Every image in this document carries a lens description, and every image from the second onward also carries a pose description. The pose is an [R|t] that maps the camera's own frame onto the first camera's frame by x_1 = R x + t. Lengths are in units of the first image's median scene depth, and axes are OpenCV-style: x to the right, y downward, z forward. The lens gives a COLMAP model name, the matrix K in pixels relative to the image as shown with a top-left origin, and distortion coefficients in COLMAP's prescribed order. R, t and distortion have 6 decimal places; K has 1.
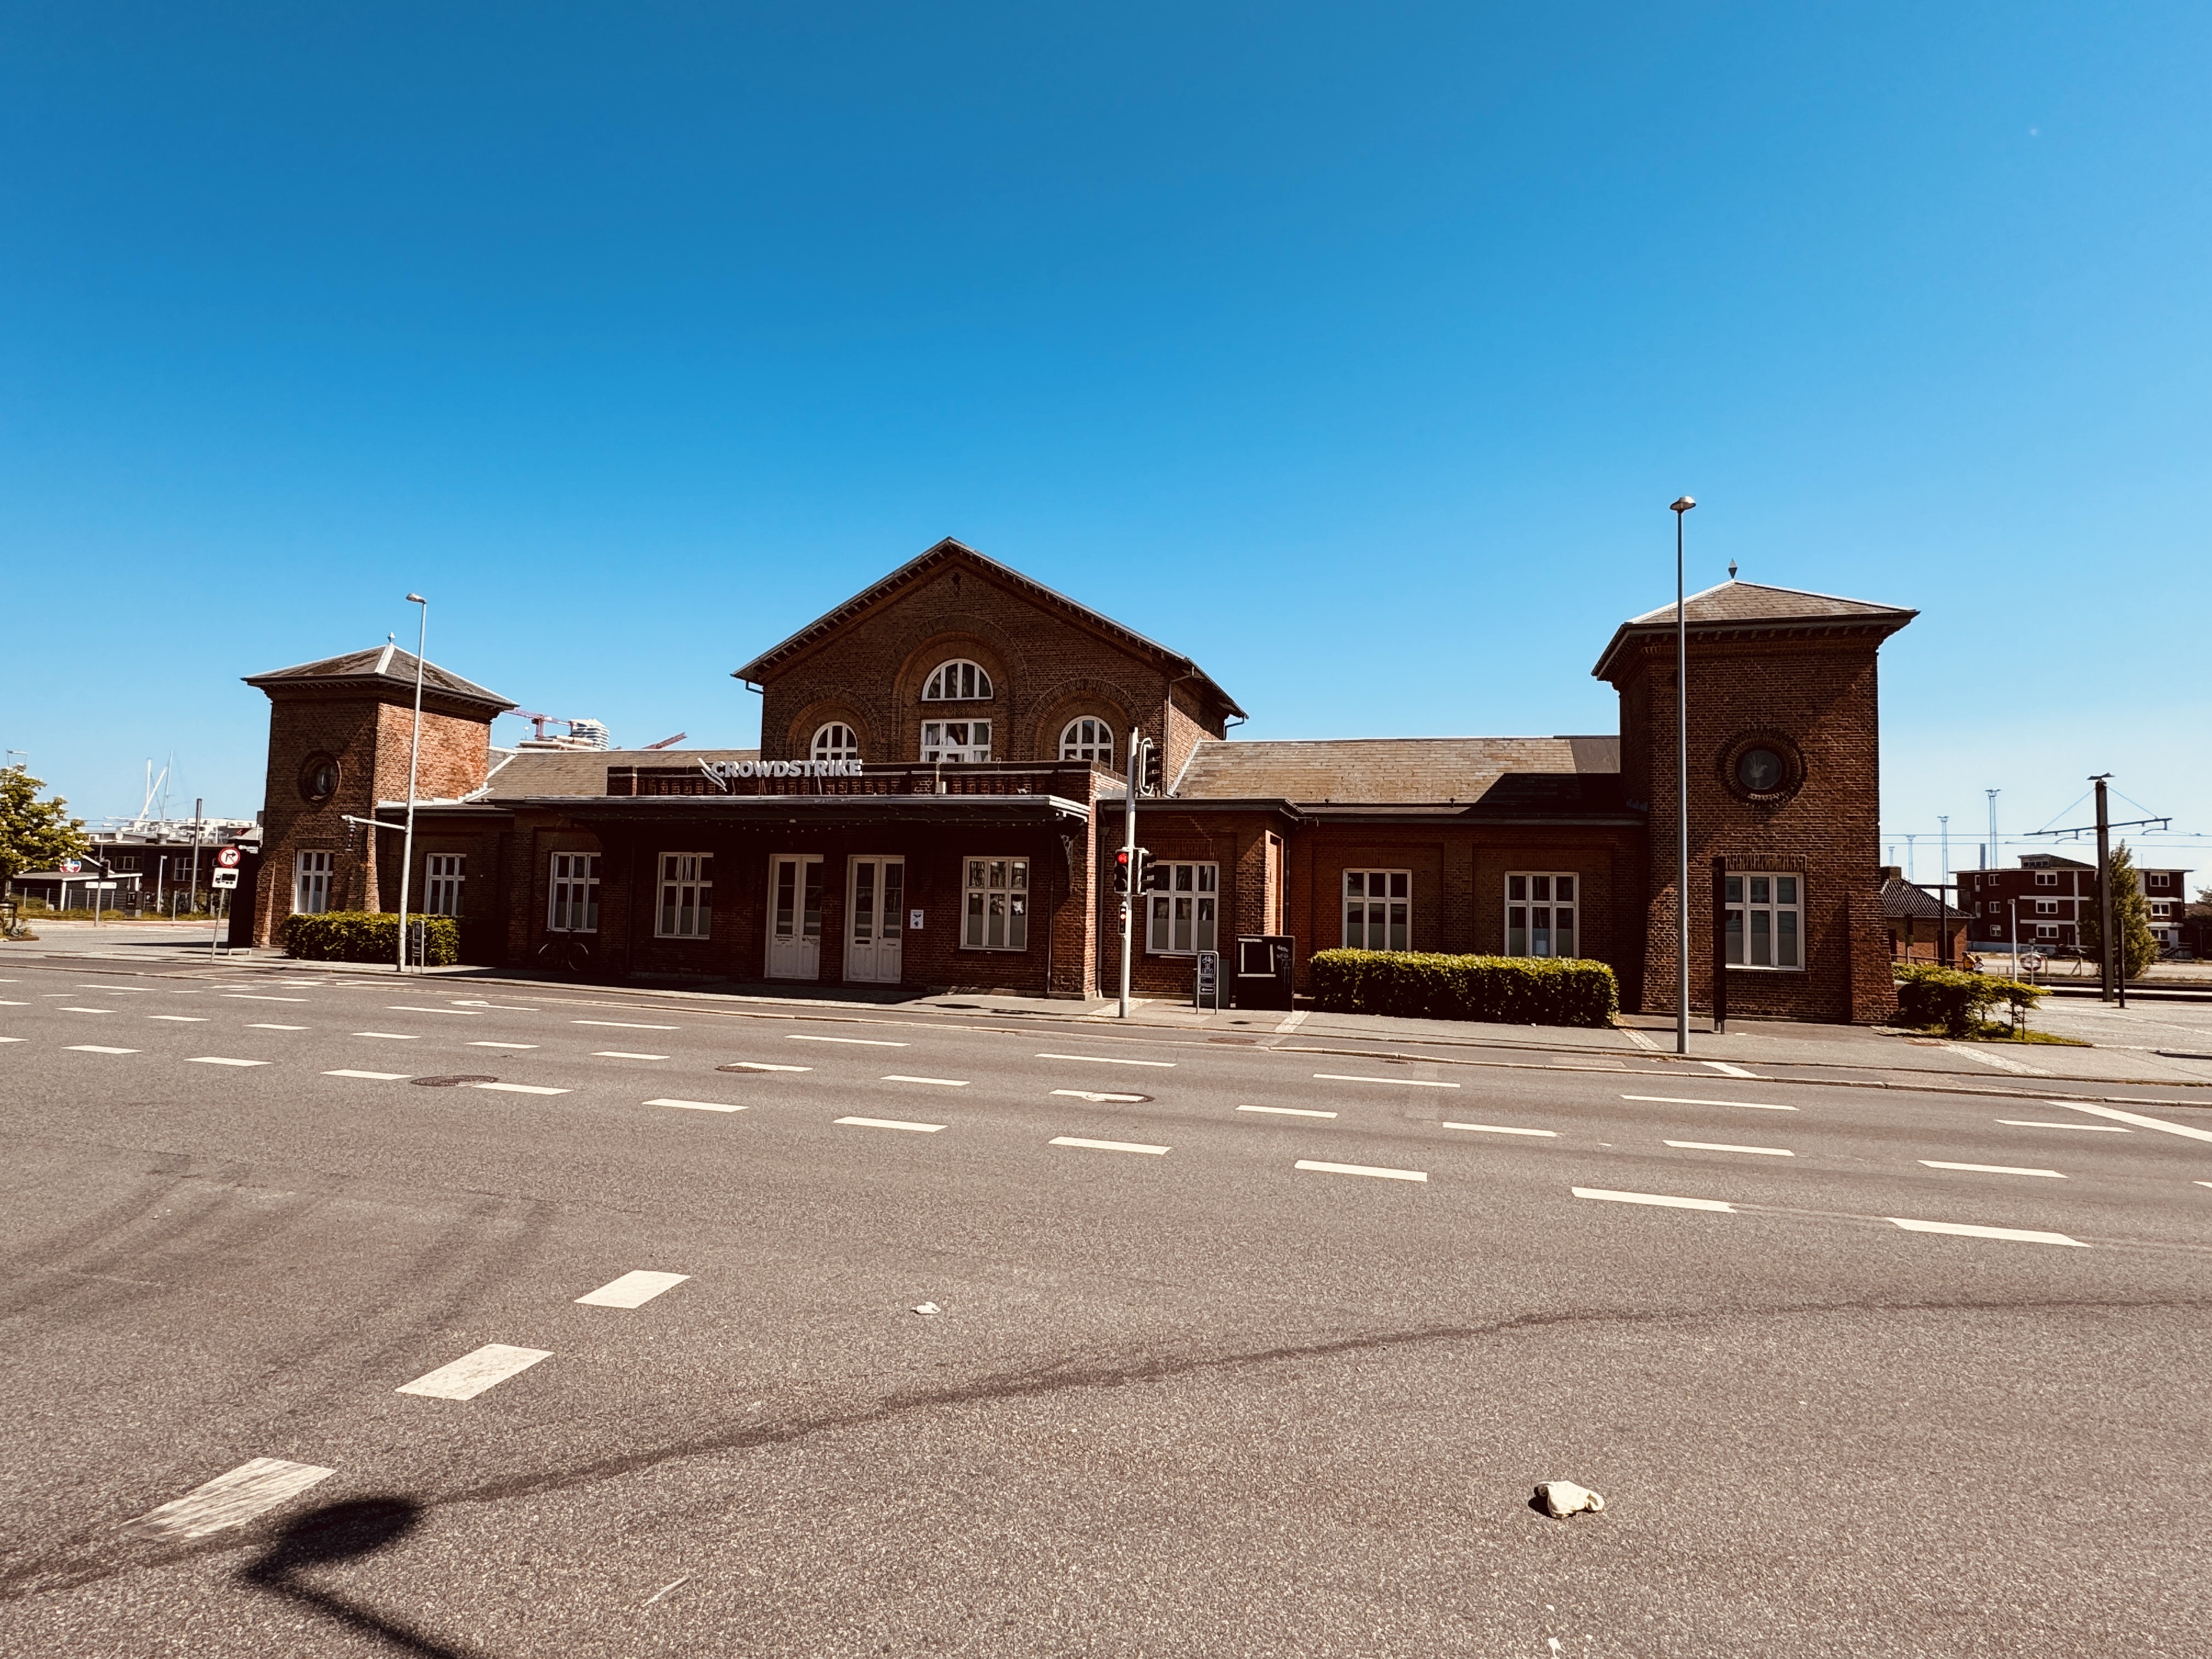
lens RADIAL K [[1157.2, 0, 1106.5], [0, 1157.2, 833.3], [0, 0, 1]] dist [-0.007722, 0.000282]
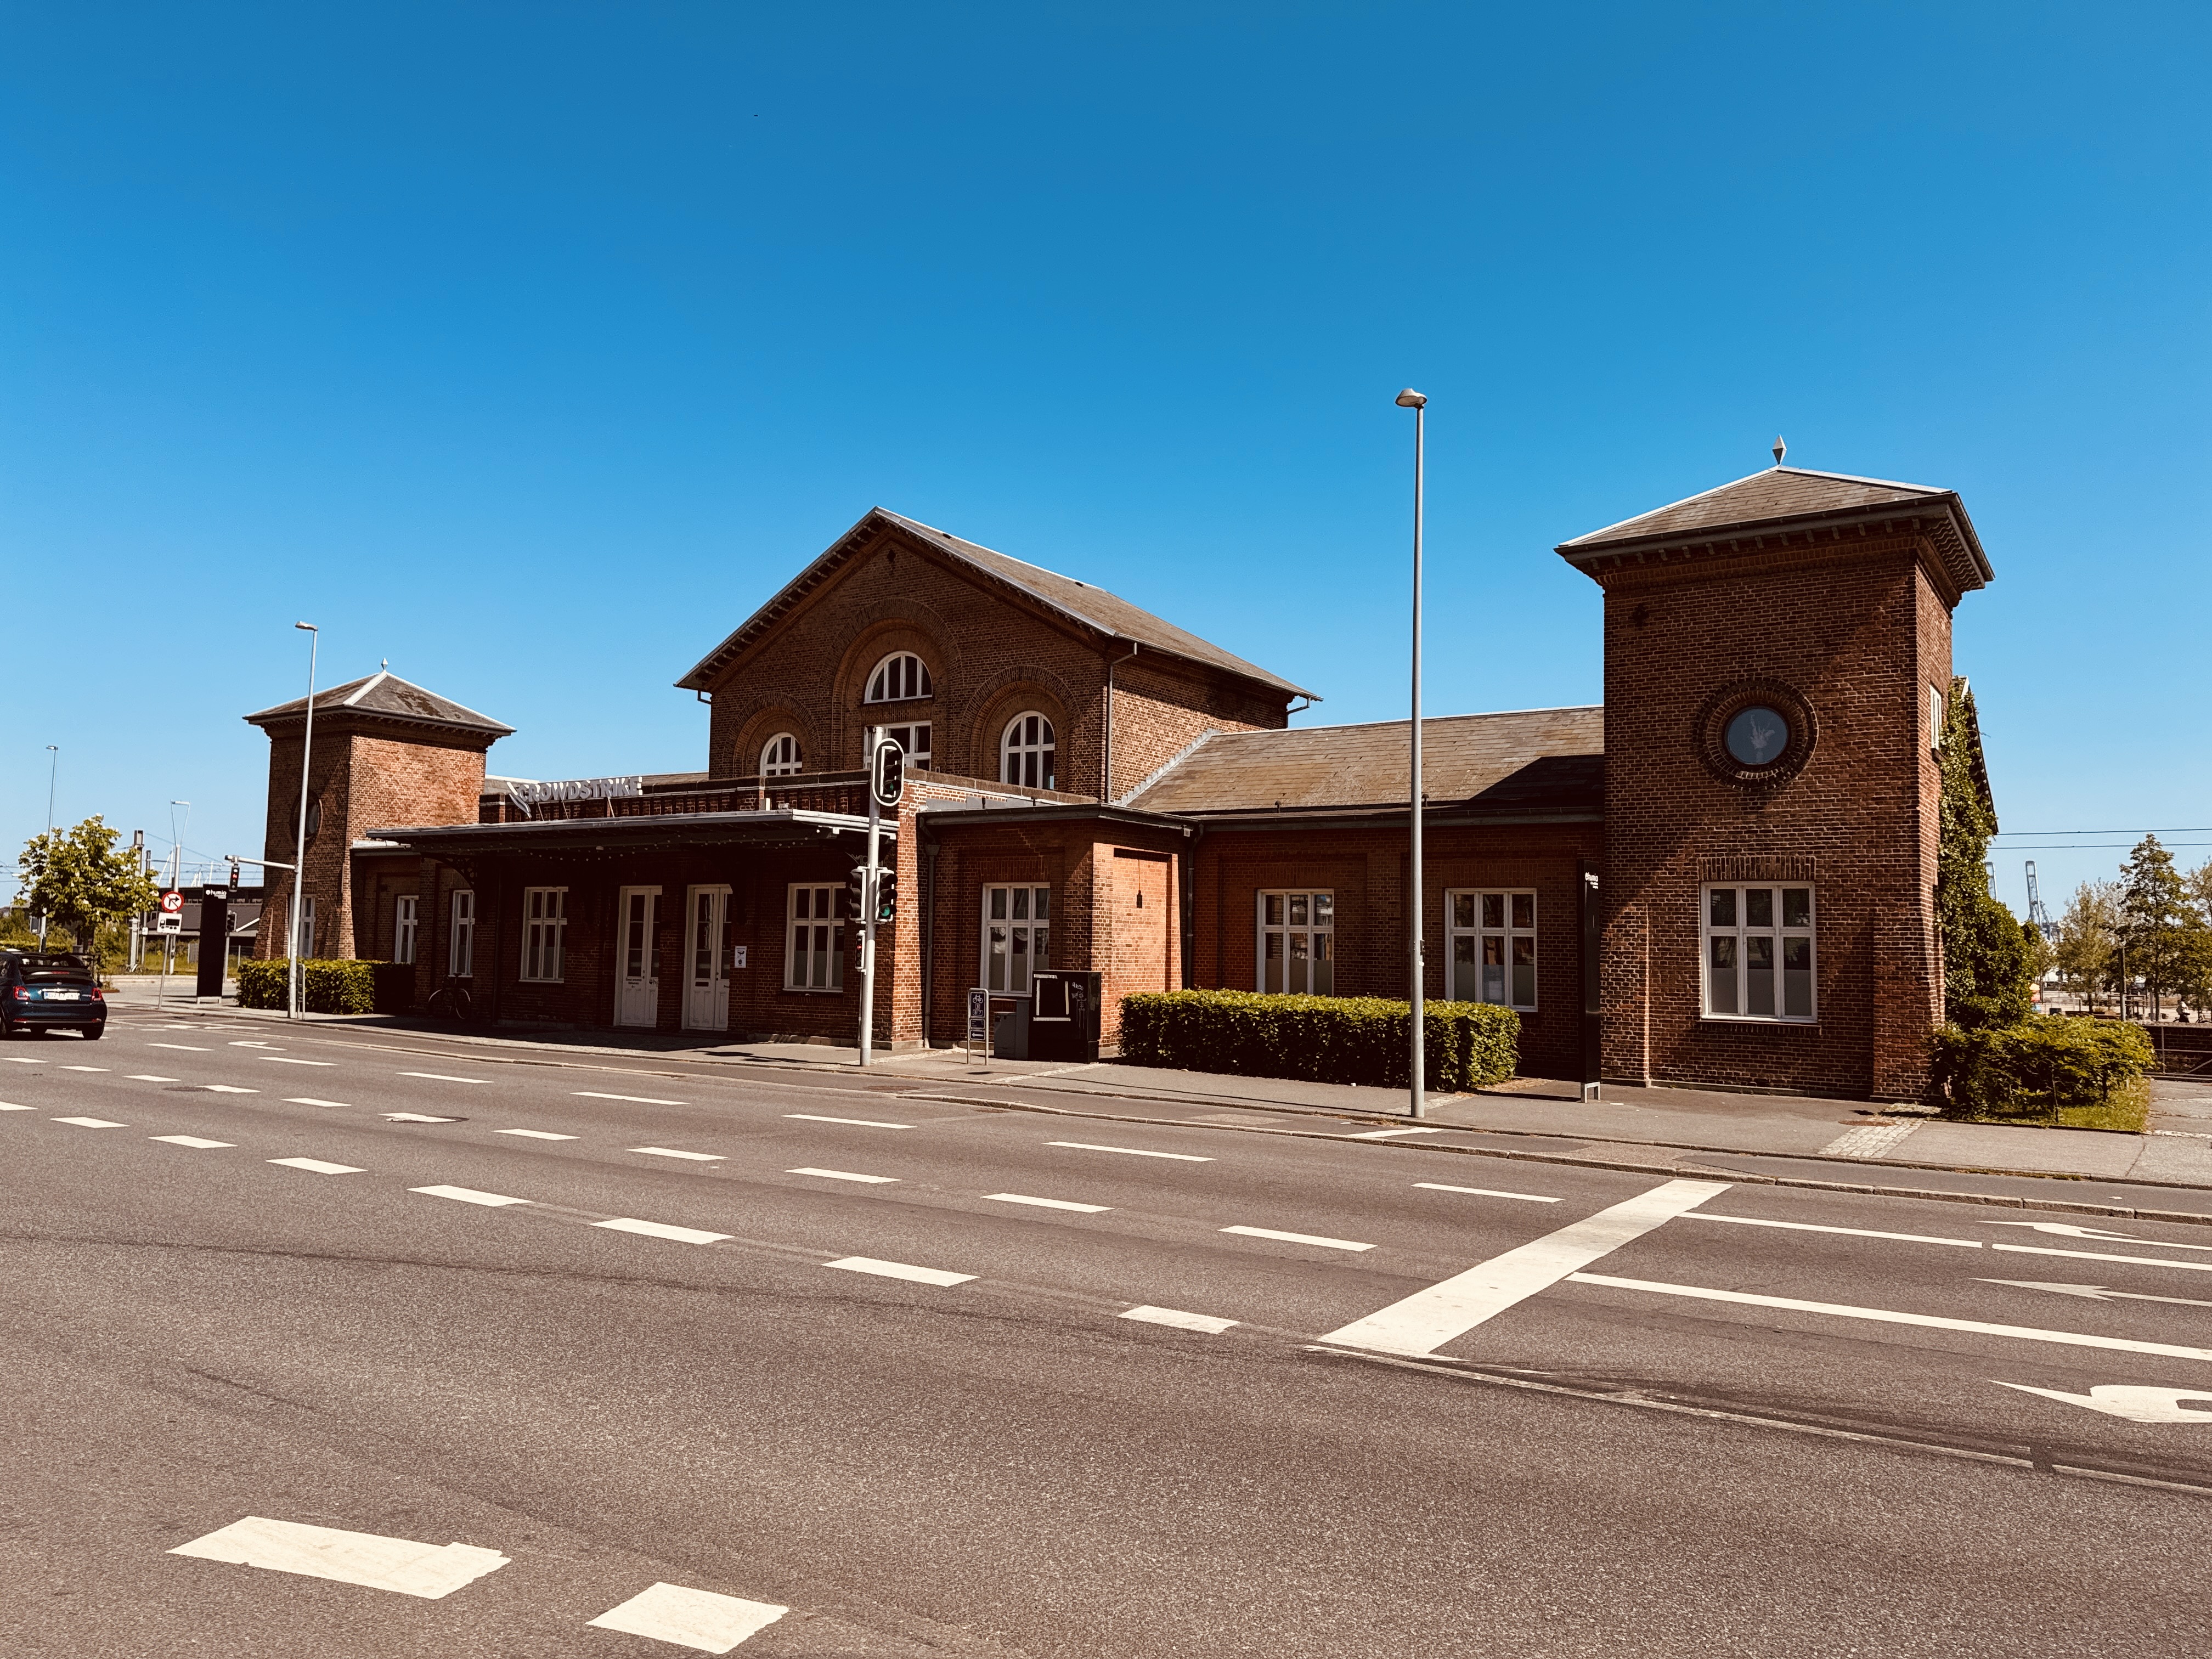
lens RADIAL K [[1549.2, 0, 1086.2], [0, 1549.2, 842.7], [0, 0, 1]] dist [0.107295, -0.165603]
pose [[0.950127, -0.028843, -0.310527, 0.418139], [0.023711, 0.999513, -0.020290, 0.017030], [0.310961, 0.011915, 0.950348, -0.032900]]
